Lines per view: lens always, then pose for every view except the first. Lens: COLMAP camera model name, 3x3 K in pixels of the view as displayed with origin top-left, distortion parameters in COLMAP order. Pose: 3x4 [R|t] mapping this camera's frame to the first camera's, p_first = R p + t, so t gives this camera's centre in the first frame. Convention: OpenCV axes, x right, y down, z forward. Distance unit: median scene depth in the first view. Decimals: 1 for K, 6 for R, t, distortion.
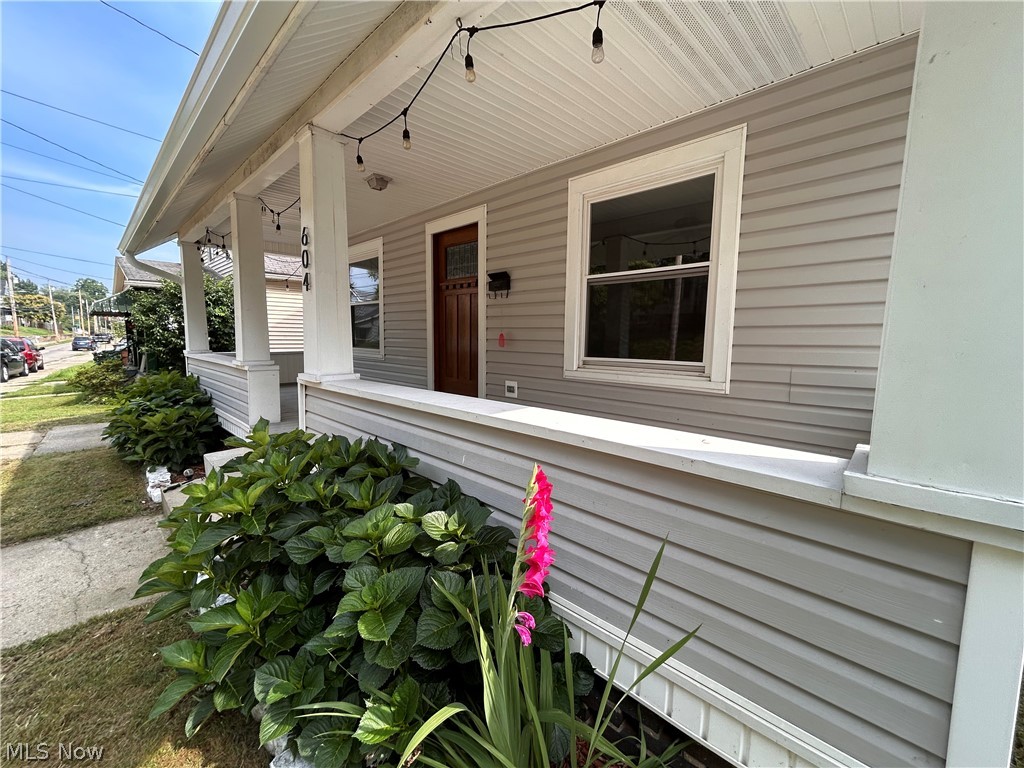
lens RADIAL K [[422.3, 0, 513.7], [0, 422.3, 381.1], [0, 0, 1]] dist [-0.001269, -0.000015]
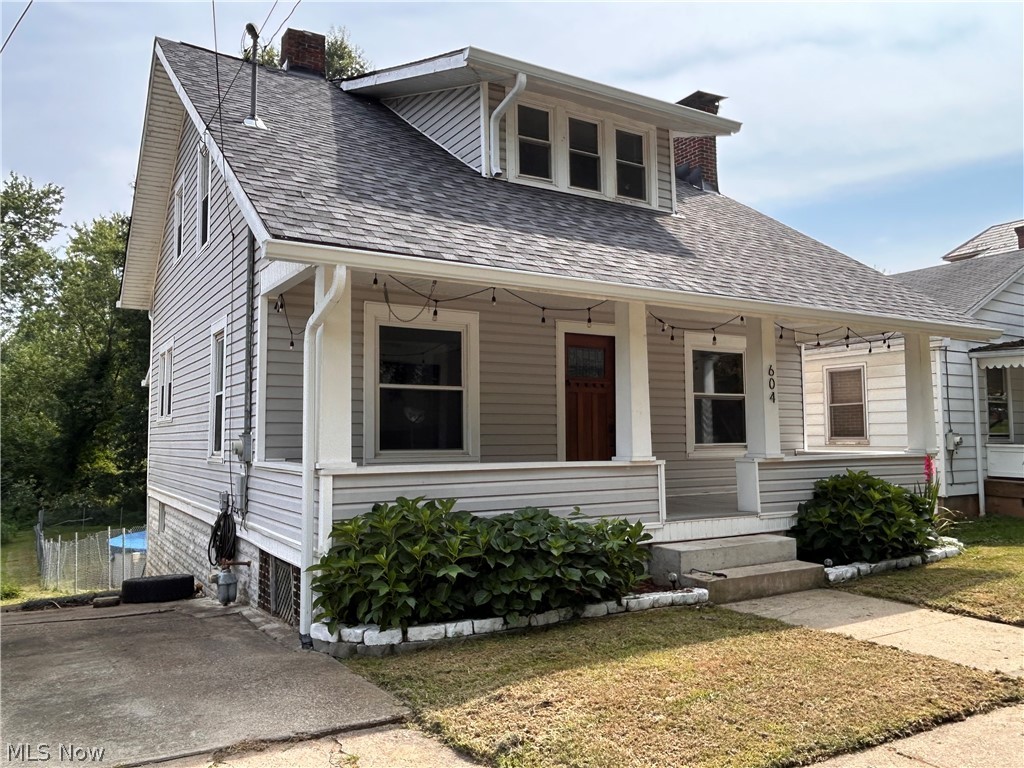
lens RADIAL K [[773.6, 0, 510.8], [0, 773.6, 383.3], [0, 0, 1]] dist [-0.001131, -0.006176]
pose [[0.239326, 0.056842, 0.969274, -2.771769], [0.111640, 0.990053, -0.085625, -0.110225], [-0.964500, 0.128702, 0.230600, 0.969673]]
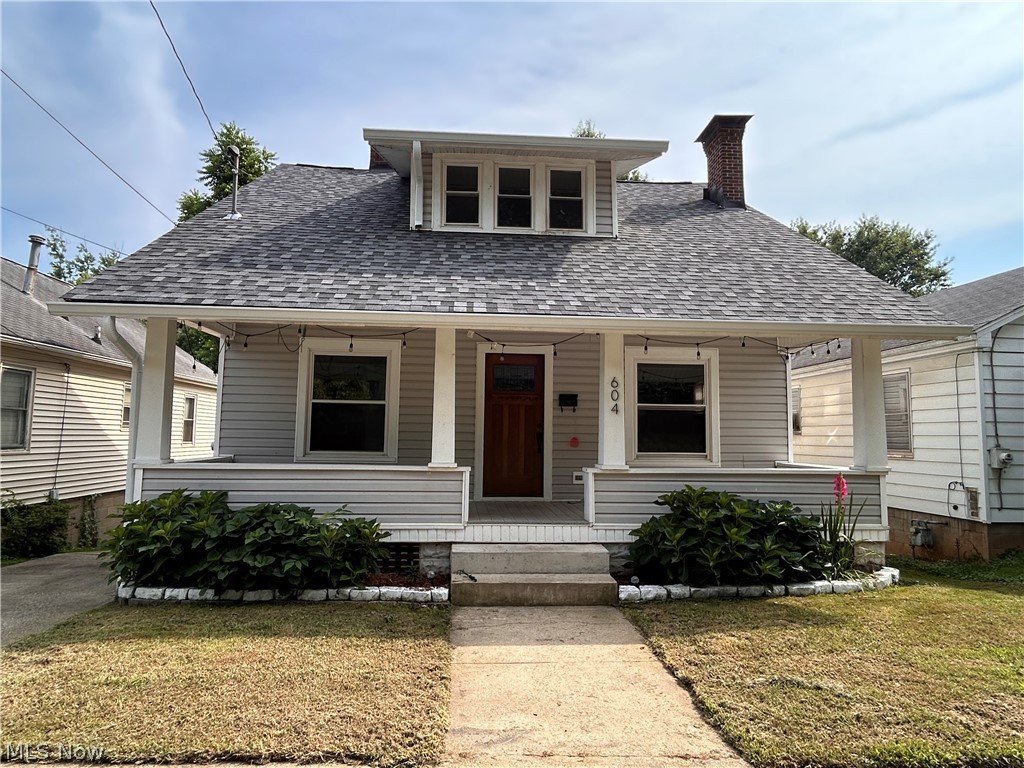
lens RADIAL K [[604.1, 0, 509.4], [0, 604.1, 383.5], [0, 0, 1]] dist [-0.001250, -0.002237]
pose [[0.655460, 0.064804, 0.752444, -1.936558], [0.073588, 0.986091, -0.149030, -0.008351], [-0.751636, 0.153055, 0.641575, -0.171709]]
